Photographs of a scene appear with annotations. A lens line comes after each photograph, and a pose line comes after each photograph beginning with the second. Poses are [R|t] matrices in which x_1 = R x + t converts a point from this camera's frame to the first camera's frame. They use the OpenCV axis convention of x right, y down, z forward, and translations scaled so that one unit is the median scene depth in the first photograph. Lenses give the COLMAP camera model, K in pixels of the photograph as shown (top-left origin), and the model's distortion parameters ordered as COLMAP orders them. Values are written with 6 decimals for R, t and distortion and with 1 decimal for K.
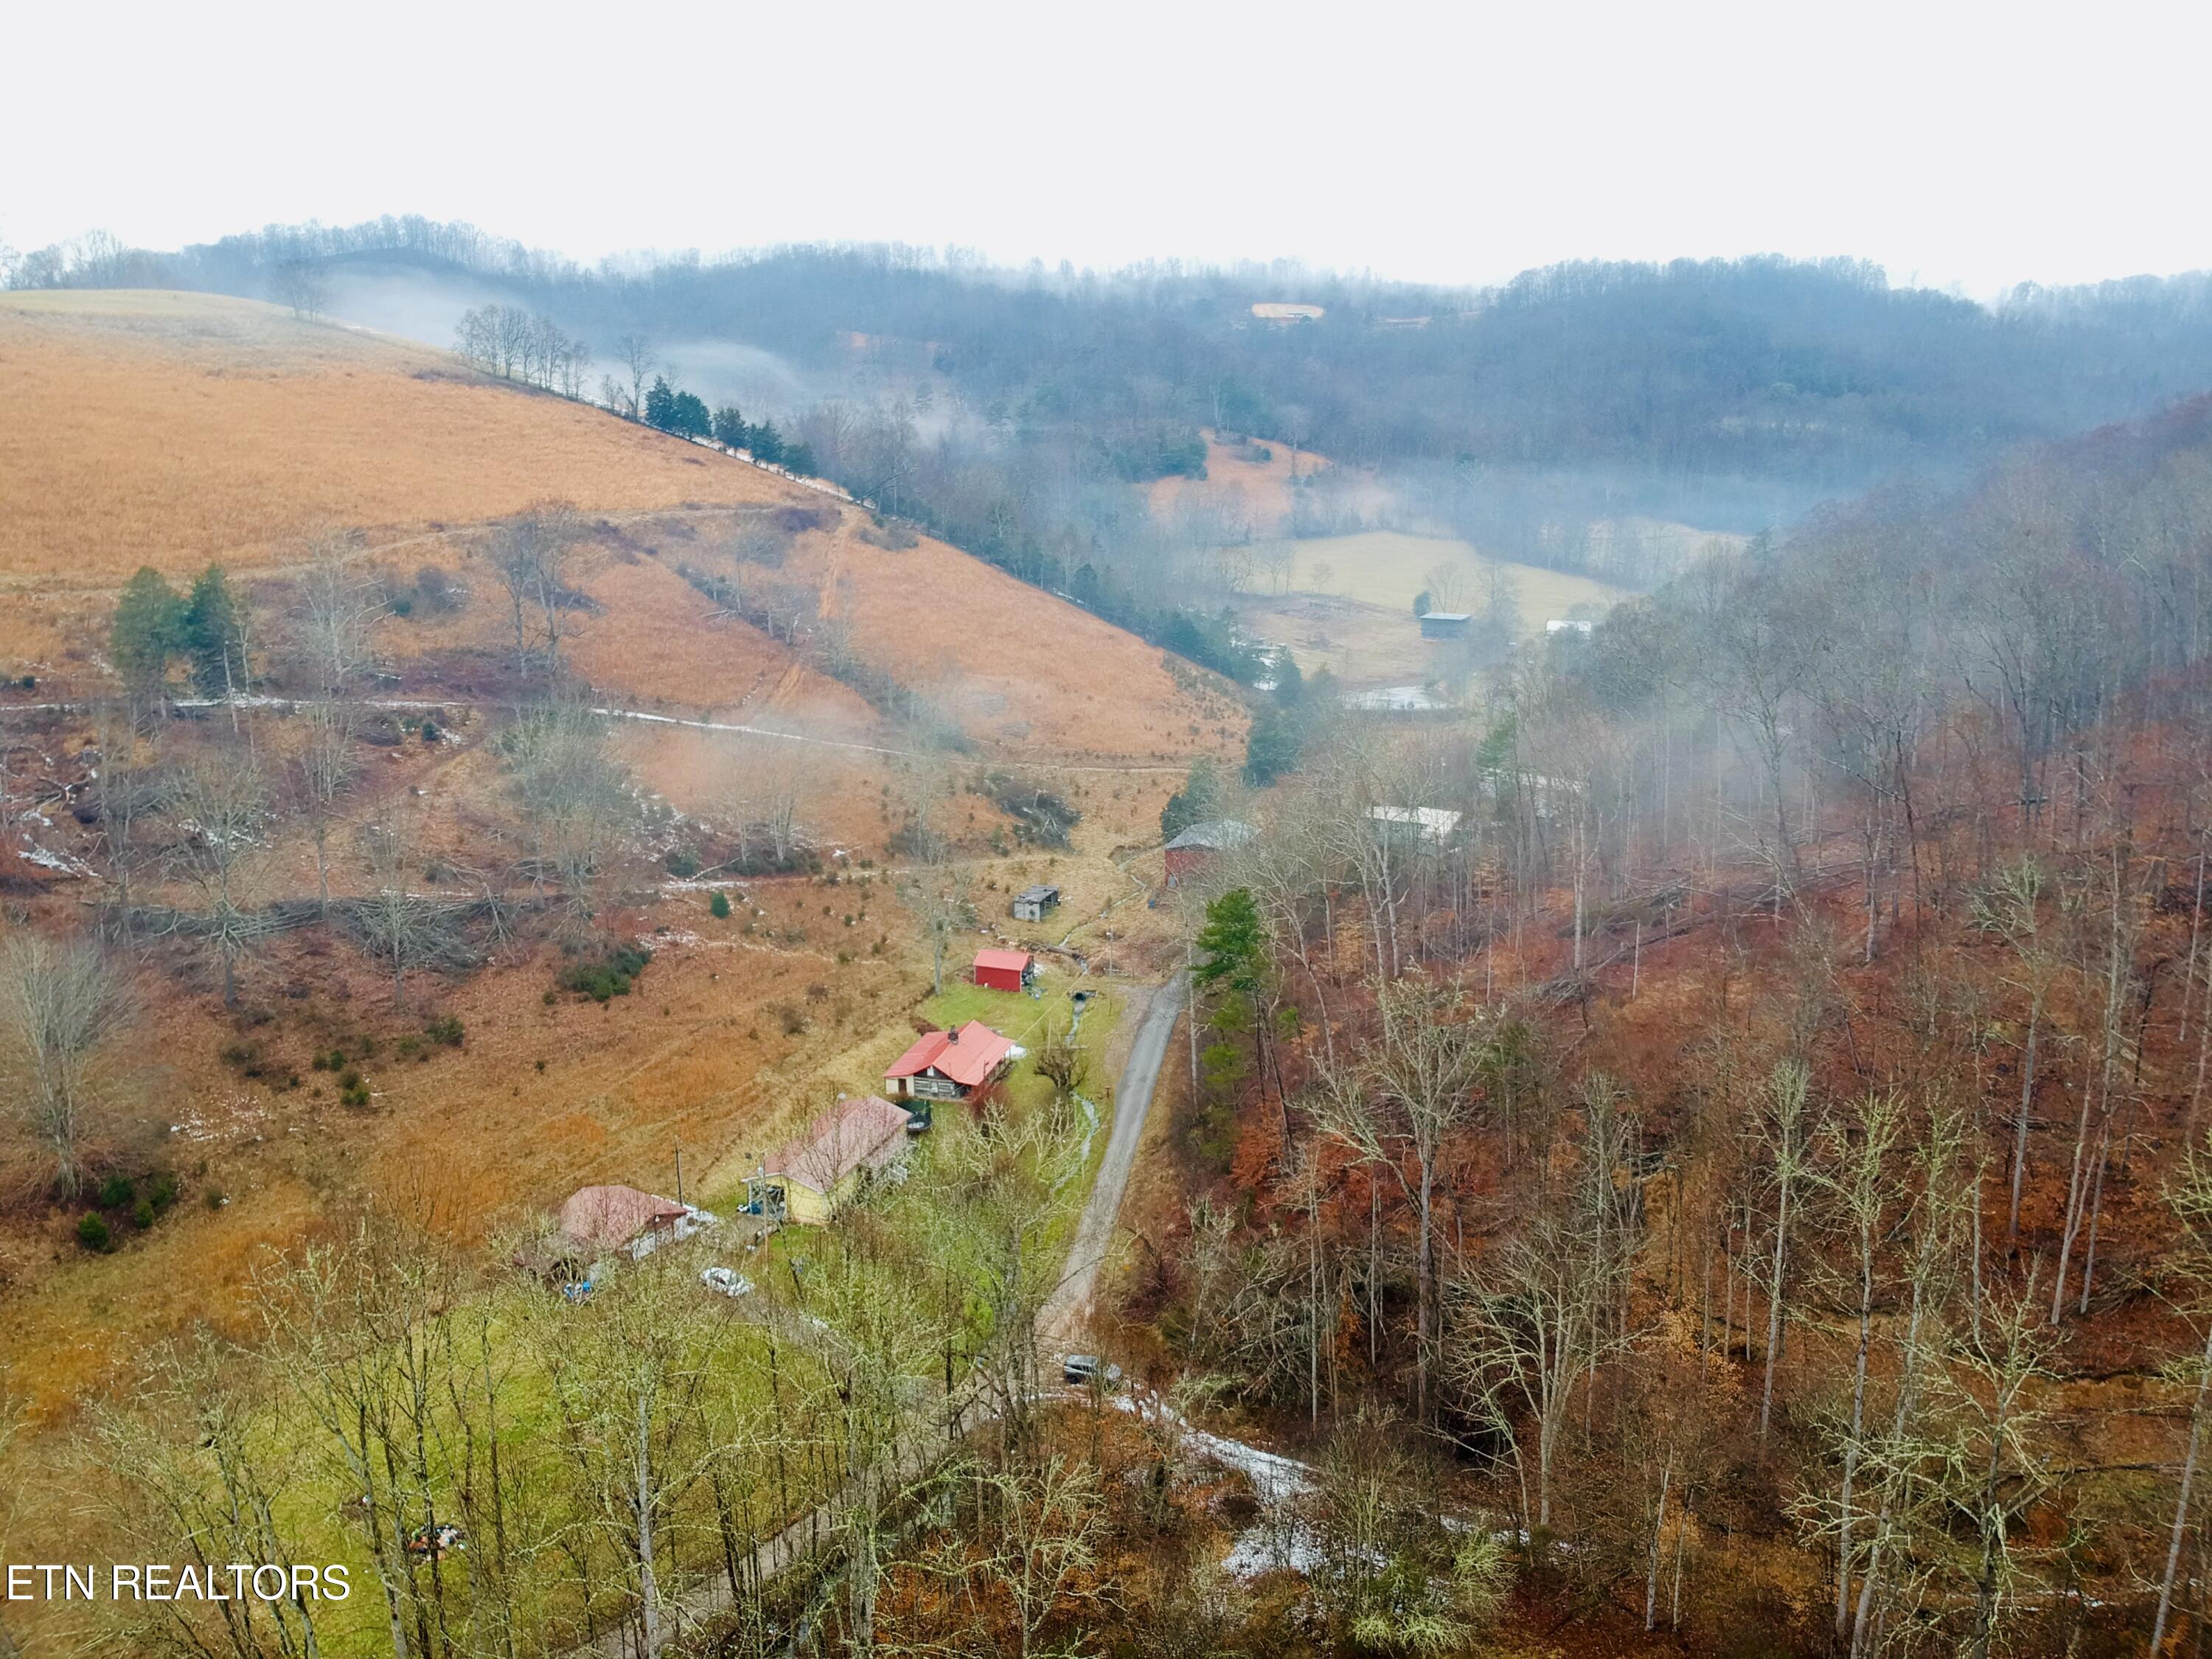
lens RADIAL K [[1647.5, 0, 1132.4], [0, 1647.5, 821.5], [0, 0, 1]] dist [0.040521, -0.107585]
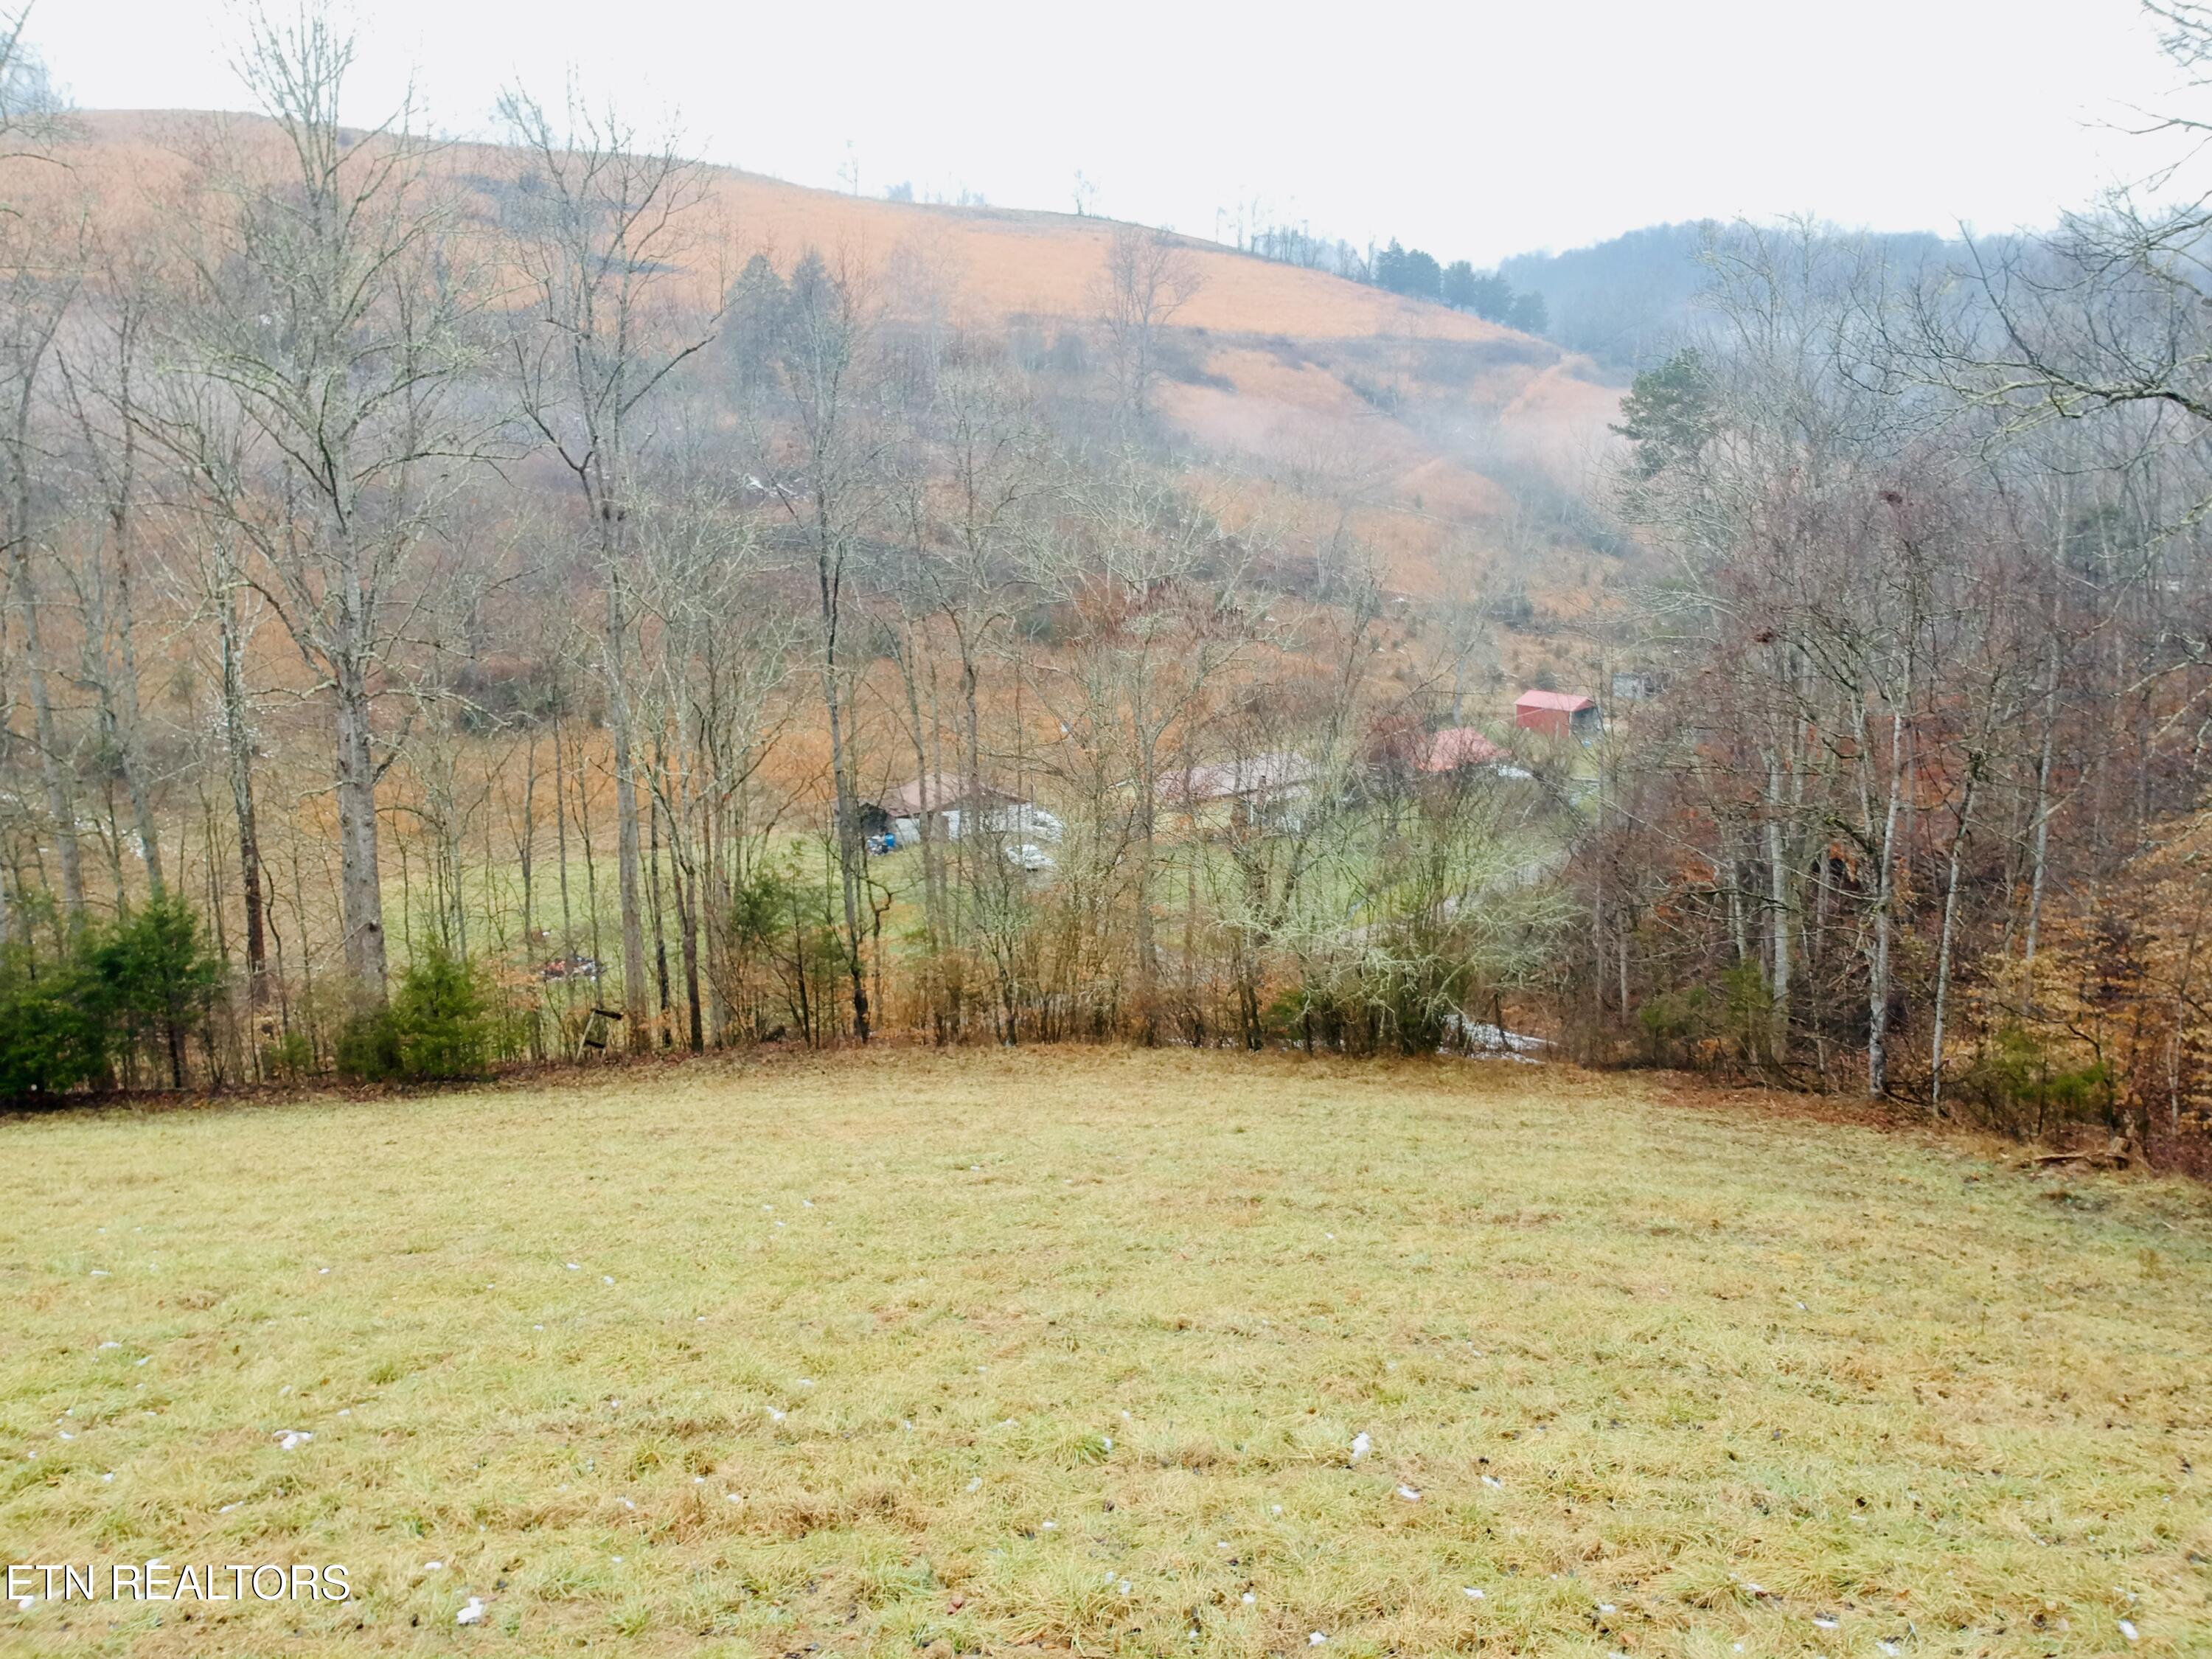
lens RADIAL K [[1622.1, 0, 1133.7], [0, 1622.1, 834.1], [0, 0, 1]] dist [0.094771, -0.144224]
pose [[0.858172, 0.081612, -0.506834, 0.122237], [-0.110084, 0.993571, -0.026406, 0.150612], [0.501420, 0.078455, 0.861639, 0.163226]]
